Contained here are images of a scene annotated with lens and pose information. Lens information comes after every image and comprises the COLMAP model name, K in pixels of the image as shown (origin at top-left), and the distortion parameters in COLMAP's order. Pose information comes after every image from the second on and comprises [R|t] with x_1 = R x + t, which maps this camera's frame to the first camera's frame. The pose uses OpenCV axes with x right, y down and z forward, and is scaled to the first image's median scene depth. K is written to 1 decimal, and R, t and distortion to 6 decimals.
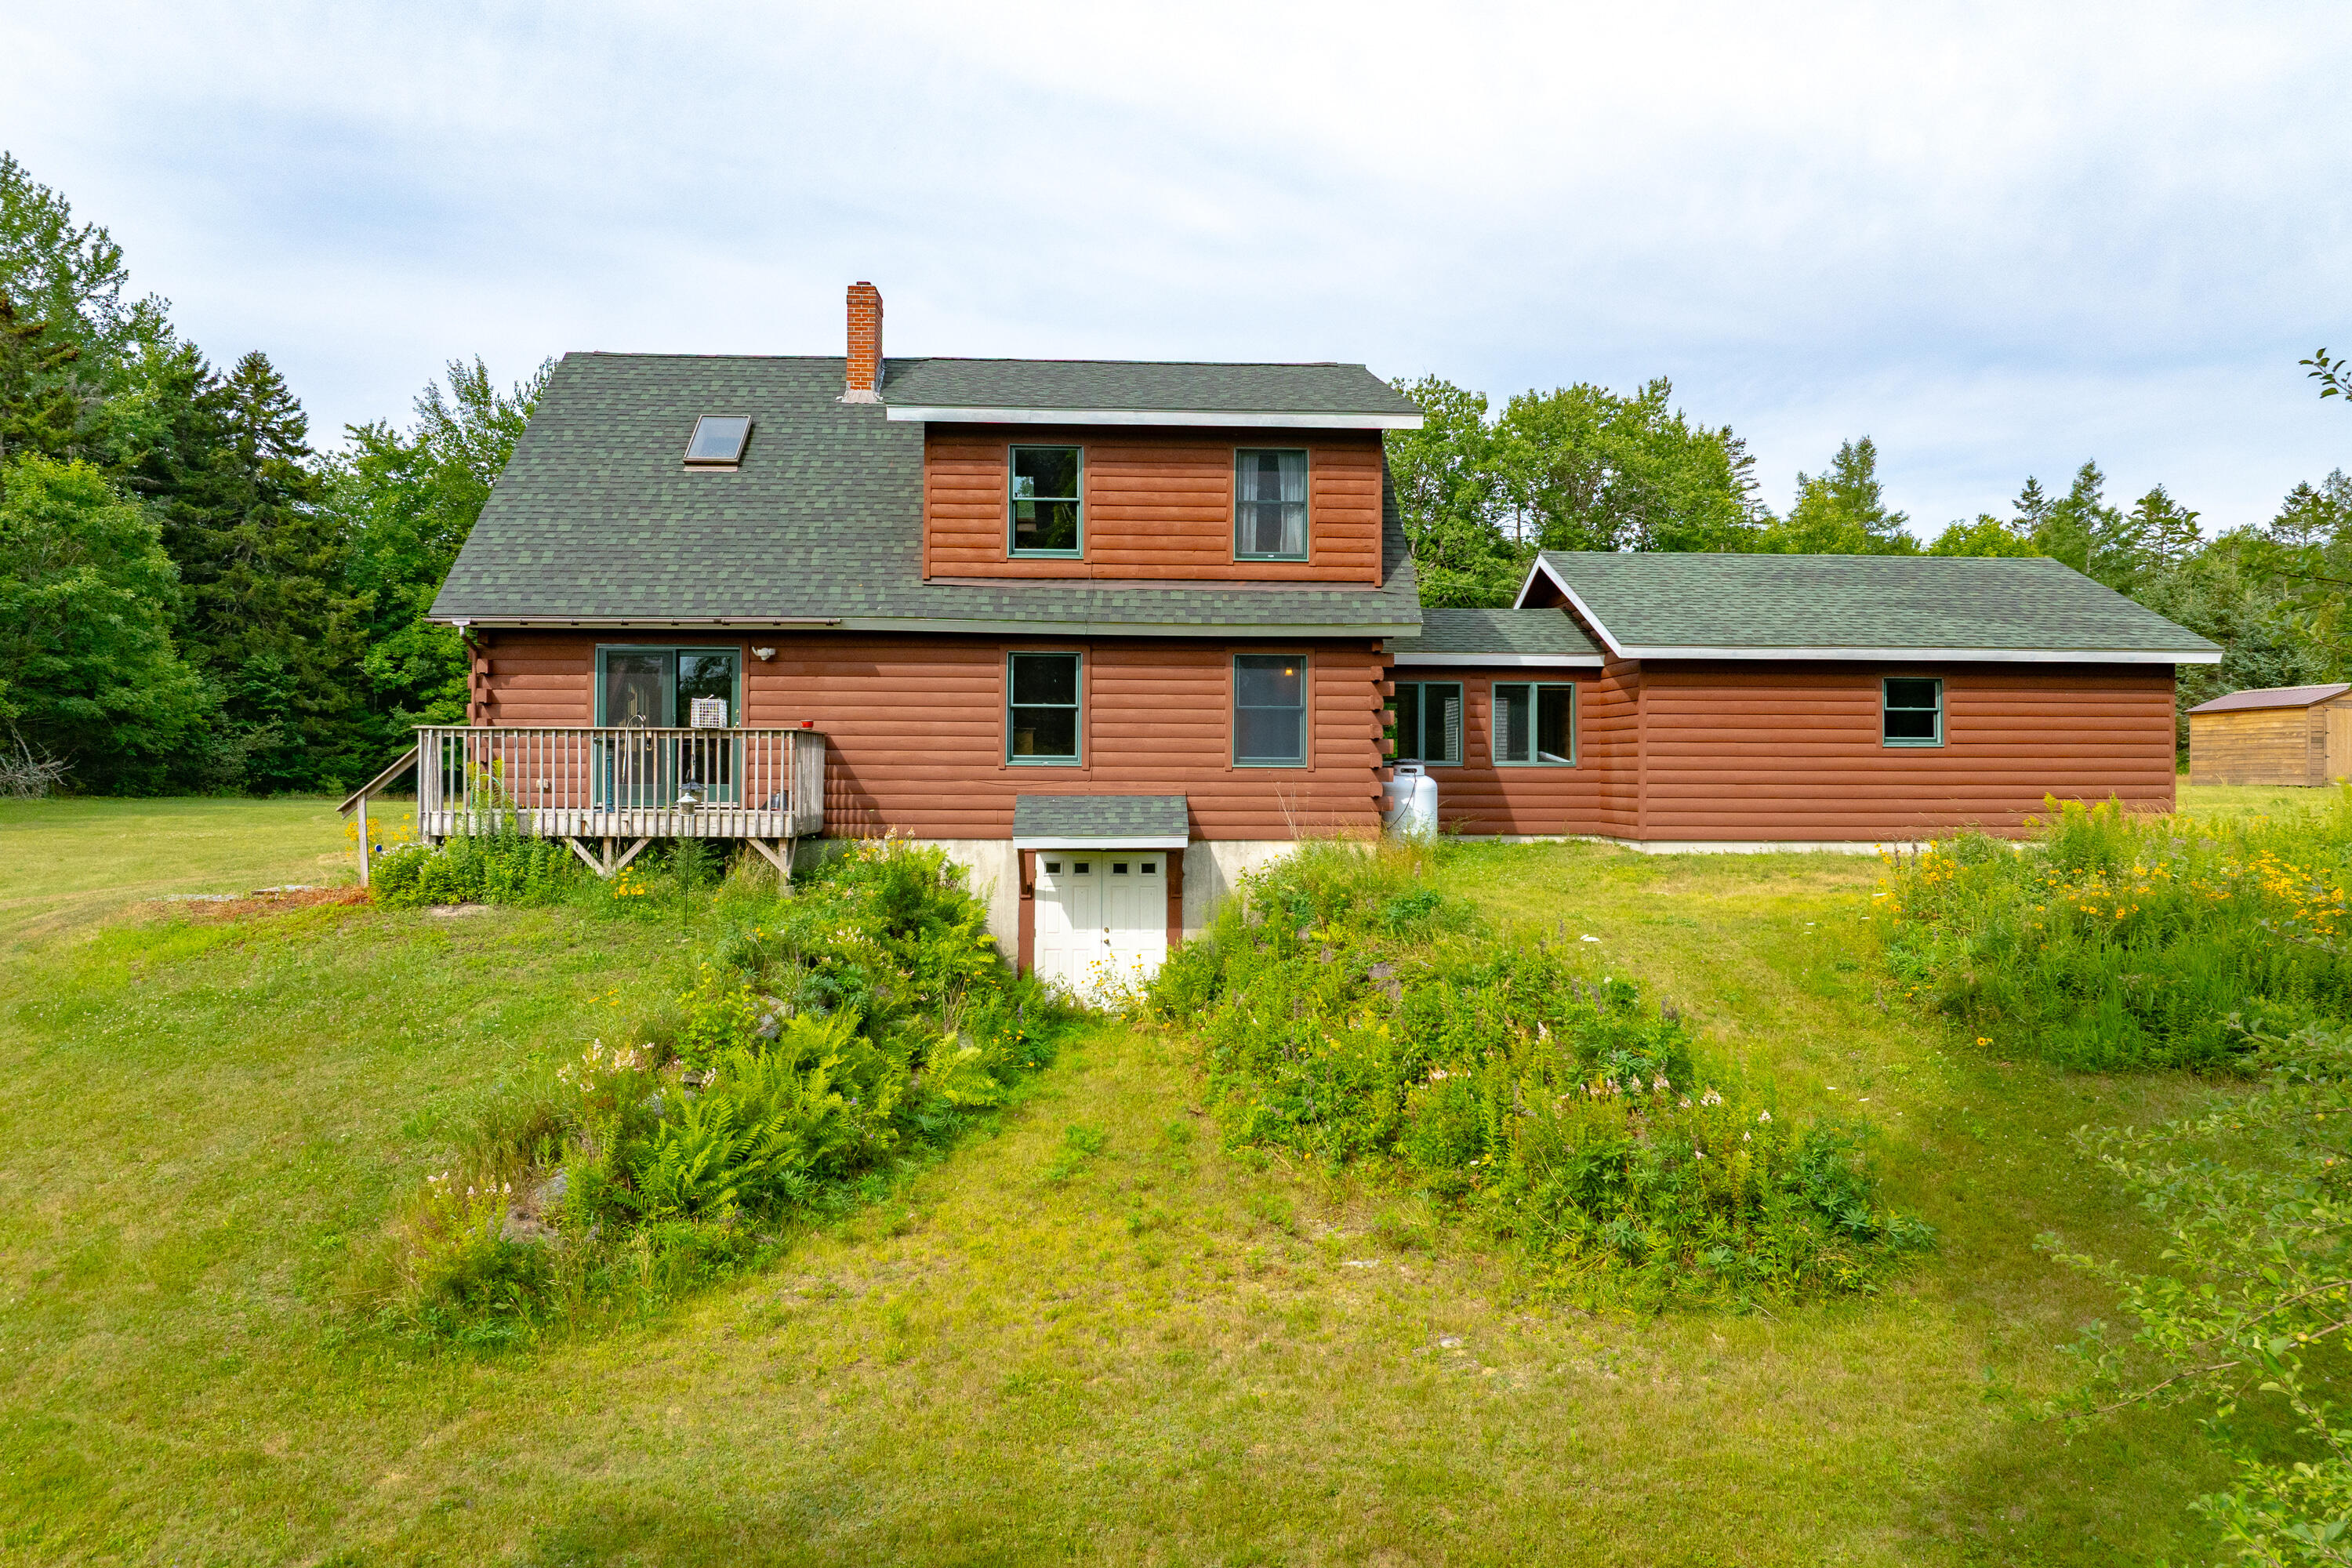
lens RADIAL K [[1667.8, 0, 1180.8], [0, 1667.8, 749.8], [0, 0, 1]] dist [-0.050496, 0.021085]
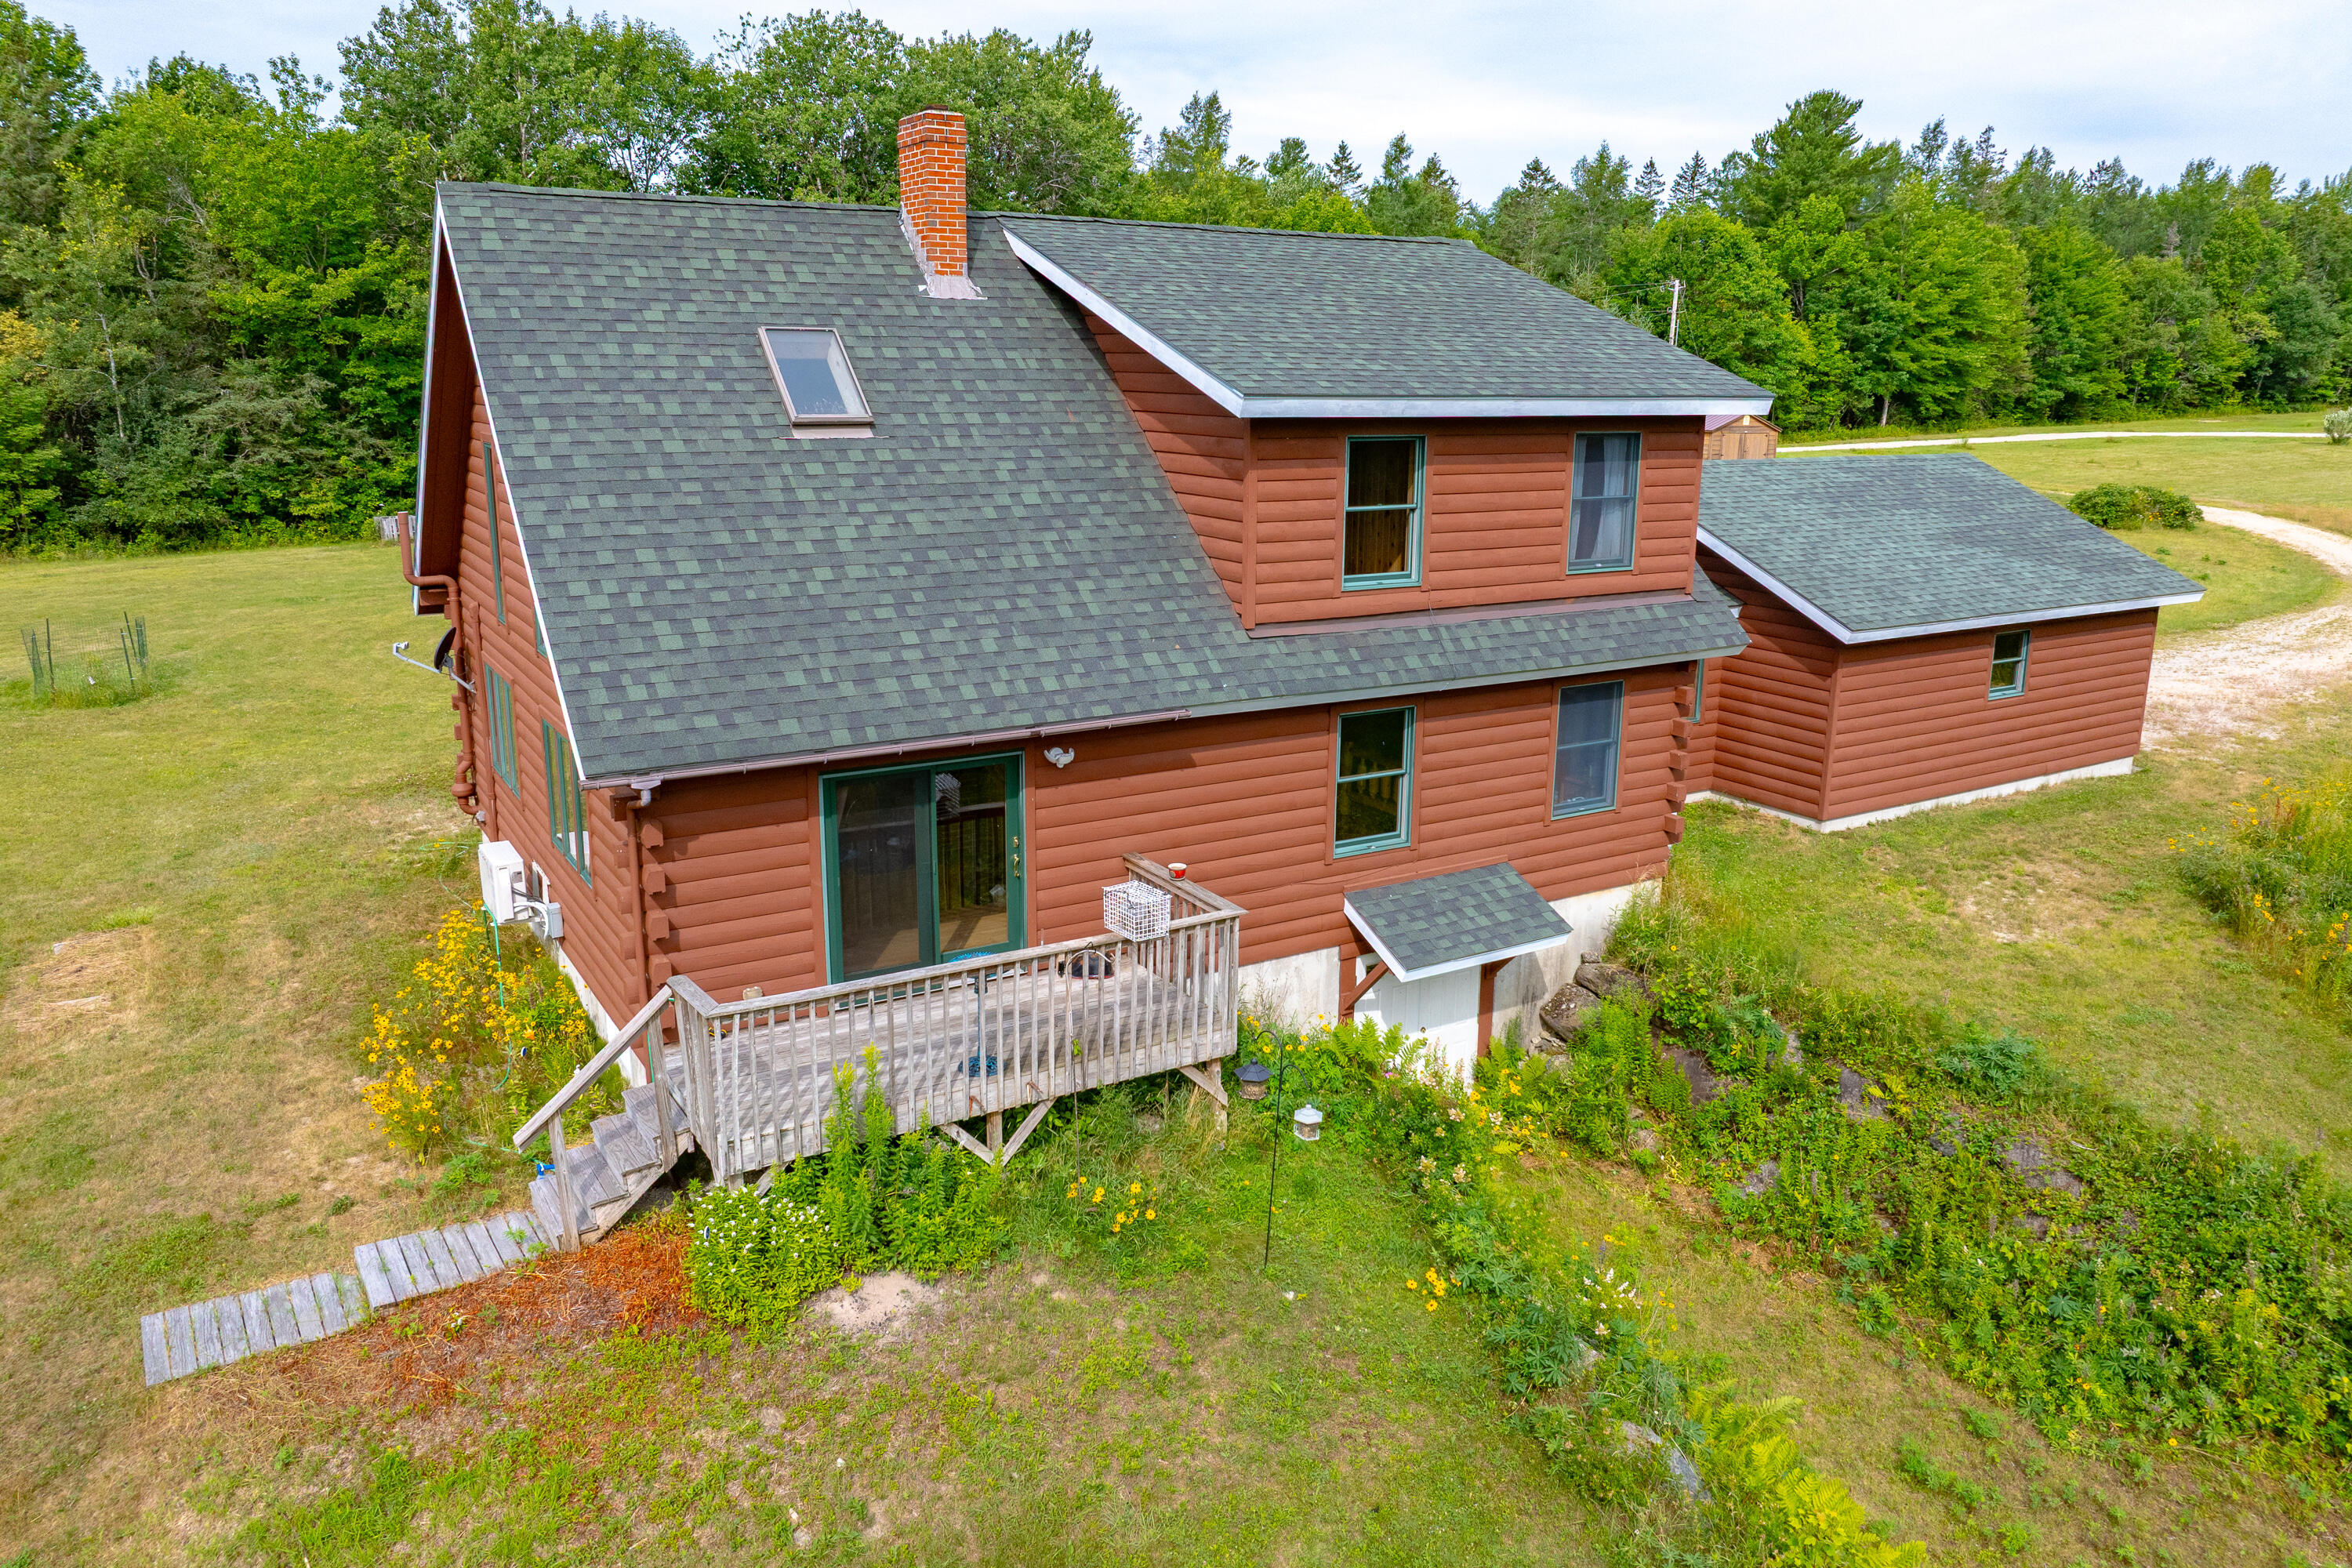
lens RADIAL K [[1667.8, 0, 1183.0], [0, 1667.8, 740.7], [0, 0, 1]] dist [-0.050496, 0.021085]
pose [[0.873222, -0.105854, 0.475687, -0.523144], [-0.012607, 0.970890, 0.239194, -0.225817], [-0.487160, -0.214866, 0.846468, 0.386990]]
